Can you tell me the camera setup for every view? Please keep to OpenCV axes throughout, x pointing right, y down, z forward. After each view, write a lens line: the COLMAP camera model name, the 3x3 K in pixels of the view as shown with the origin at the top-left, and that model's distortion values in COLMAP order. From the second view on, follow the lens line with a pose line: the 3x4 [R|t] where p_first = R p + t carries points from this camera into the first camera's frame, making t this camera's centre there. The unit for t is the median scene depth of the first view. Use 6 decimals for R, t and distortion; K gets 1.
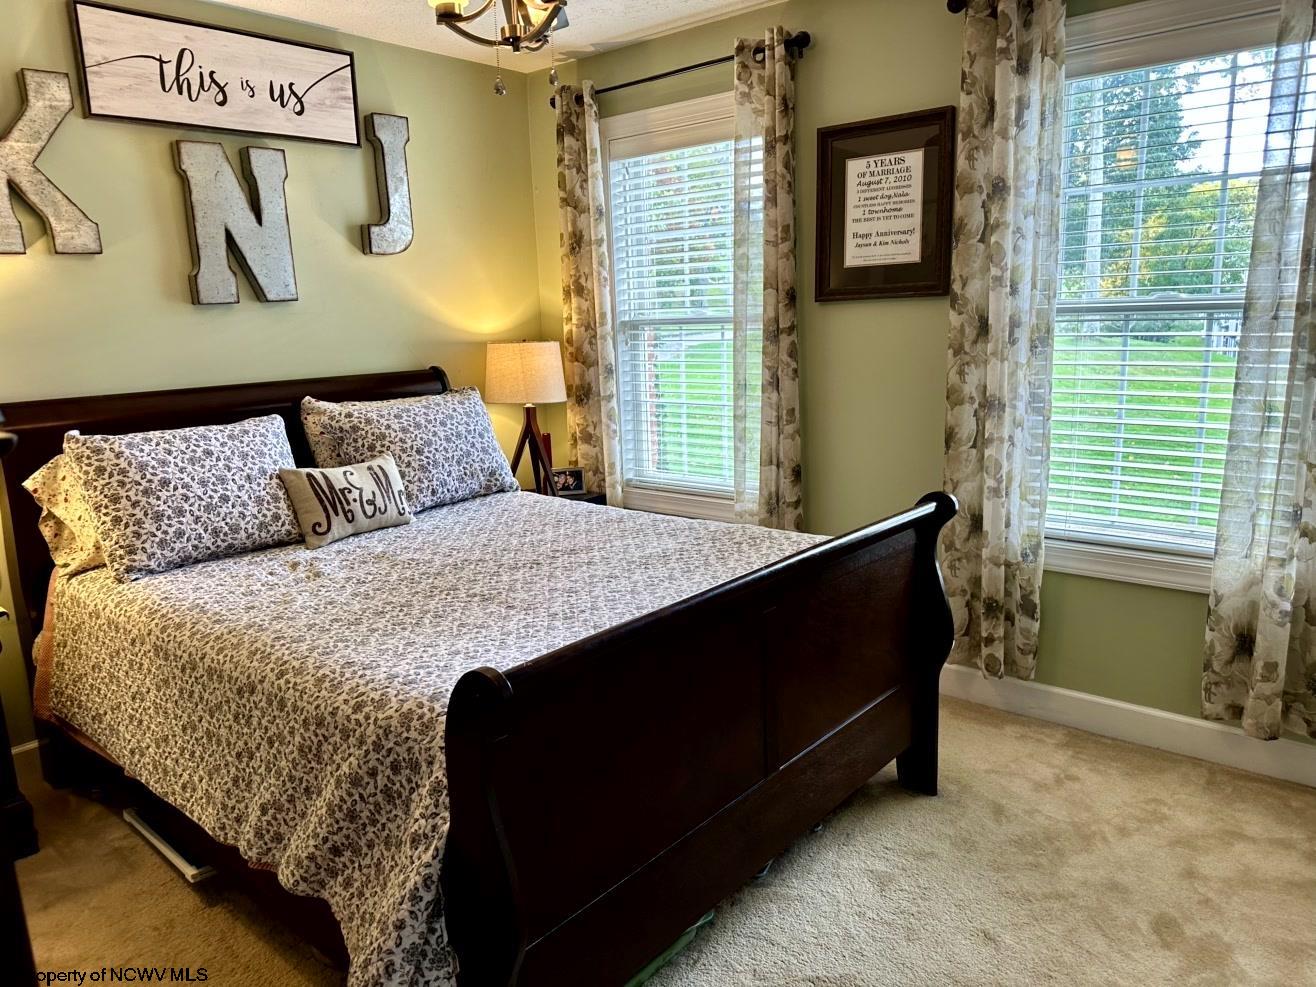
lens RADIAL K [[934.4, 0, 653.6], [0, 934.4, 488.3], [0, 0, 1]] dist [0.078393, -0.094063]
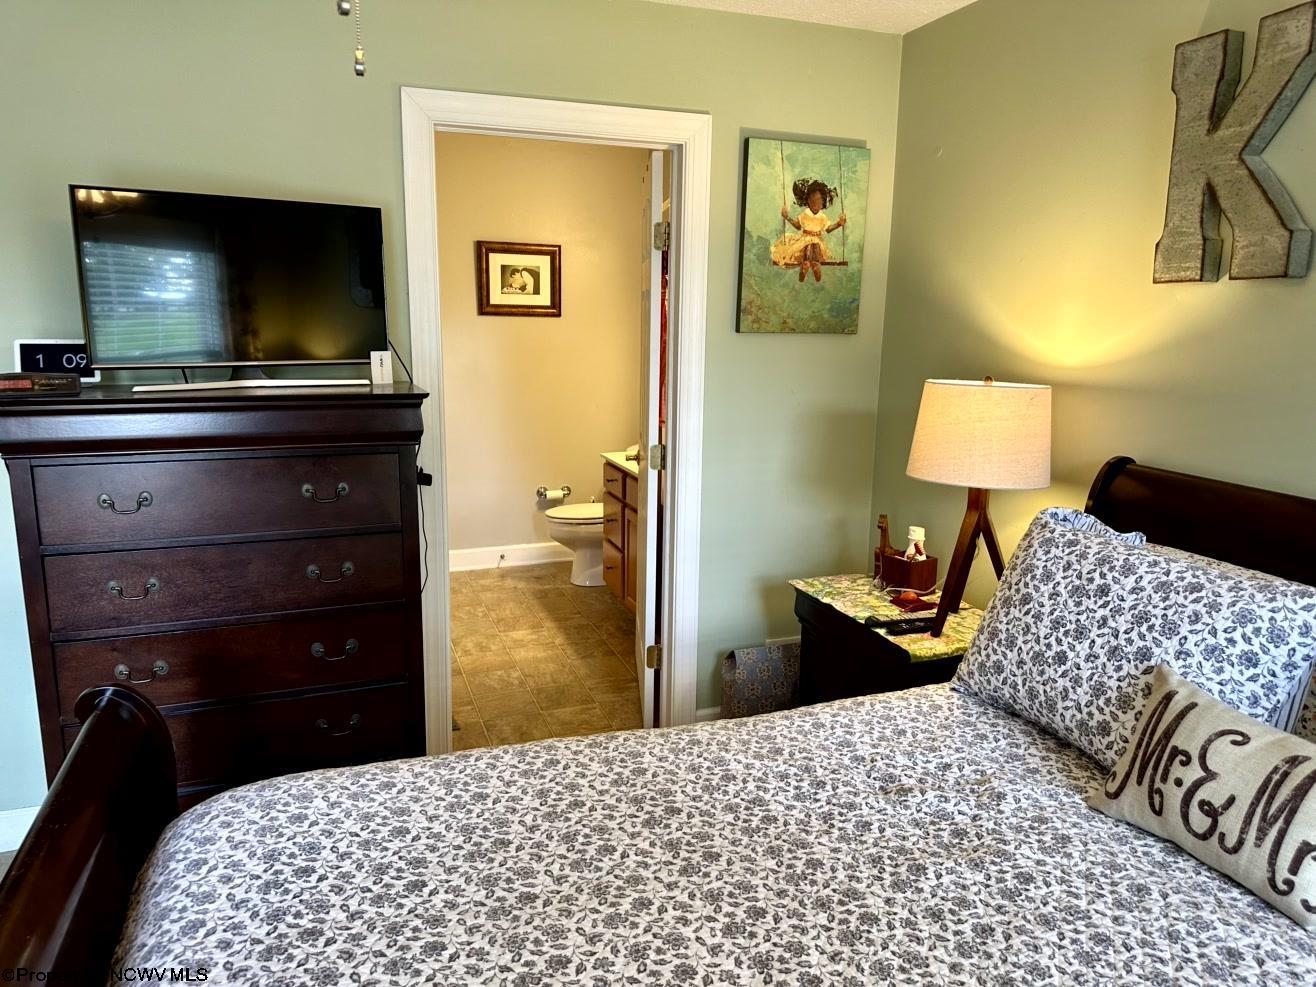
lens RADIAL K [[934.4, 0, 661.0], [0, 934.4, 486.5], [0, 0, 1]] dist [0.078393, -0.094063]
pose [[-0.488138, 0.189351, -0.851978, 0.205052], [-0.162668, 0.939338, 0.301967, -0.239353], [0.857473, 0.285991, -0.427725, 0.952505]]
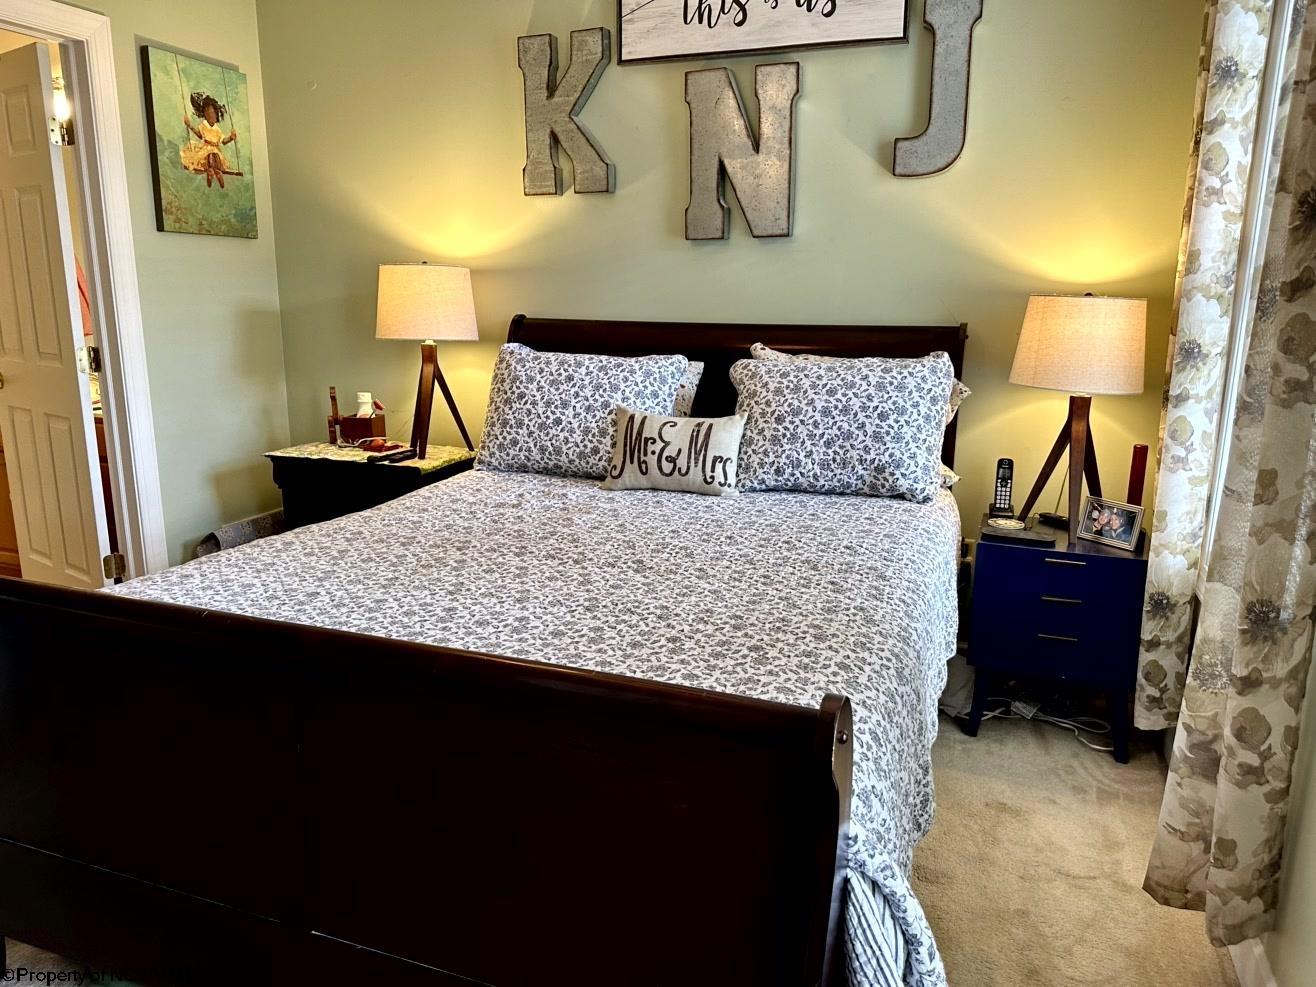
lens RADIAL K [[934.4, 0, 657.1], [0, 934.4, 499.5], [0, 0, 1]] dist [0.078393, -0.094063]
pose [[0.346409, 0.244755, -0.905591, 0.533968], [-0.195909, 0.962952, 0.185318, -0.115474], [0.917399, 0.113217, 0.381525, 0.669788]]
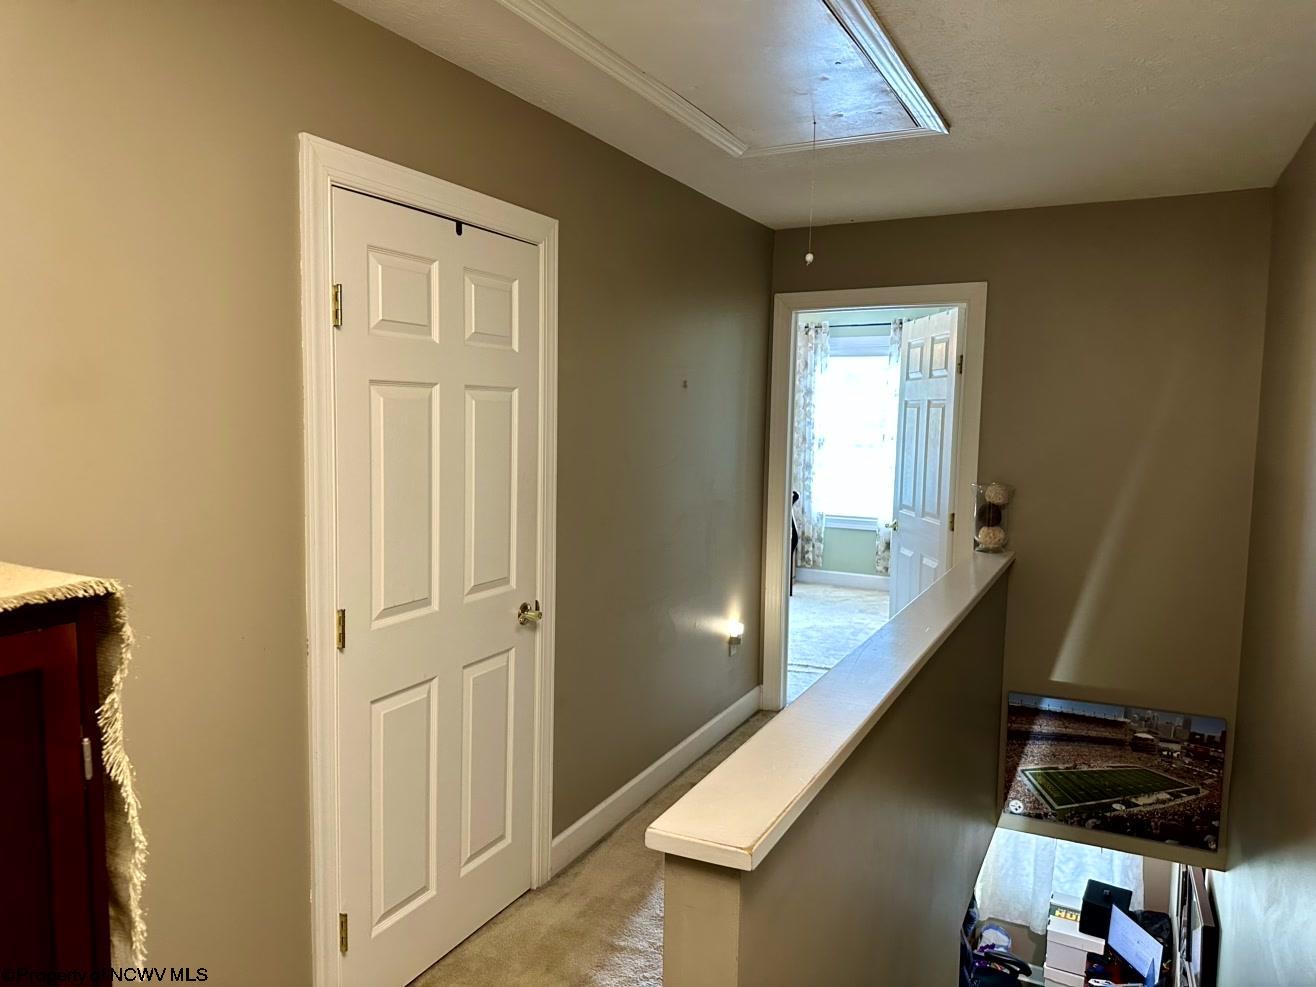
lens RADIAL K [[934.4, 0, 656.5], [0, 934.4, 504.9], [0, 0, 1]] dist [0.078393, -0.094063]
pose [[0.966581, 0.019419, 0.255627, -0.487831], [0.003714, 0.995962, -0.089704, 0.170834], [-0.256336, 0.087655, 0.962605, -0.968091]]
